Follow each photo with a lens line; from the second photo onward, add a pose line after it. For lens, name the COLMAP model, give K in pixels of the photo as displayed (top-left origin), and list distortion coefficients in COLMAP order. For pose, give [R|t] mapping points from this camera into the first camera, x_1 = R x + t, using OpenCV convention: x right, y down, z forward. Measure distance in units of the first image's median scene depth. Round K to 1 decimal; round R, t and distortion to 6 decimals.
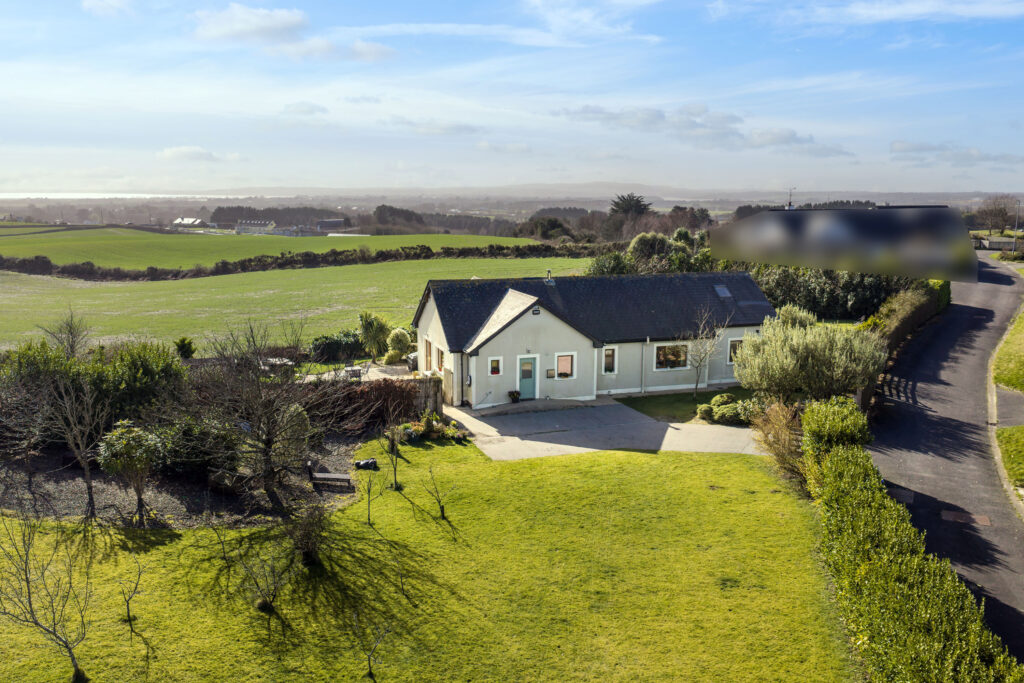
lens RADIAL K [[842.4, 0, 512.0], [0, 842.4, 341.5], [0, 0, 1]] dist [0.003565, -0.005263]
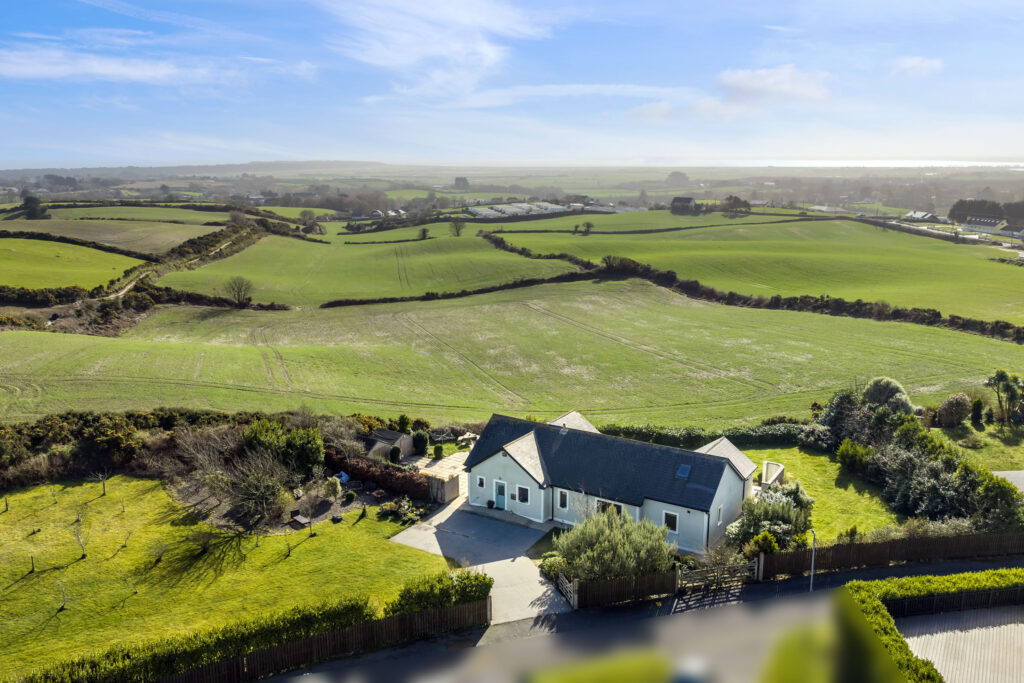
lens RADIAL K [[842.4, 0, 512.0], [0, 842.4, 341.5], [0, 0, 1]] dist [0.003565, -0.005263]
pose [[0.626742, 0.158251, -0.762988, 0.318195], [-0.128879, 0.986727, 0.098791, -0.106017], [0.768495, 0.036416, 0.638819, 0.012068]]
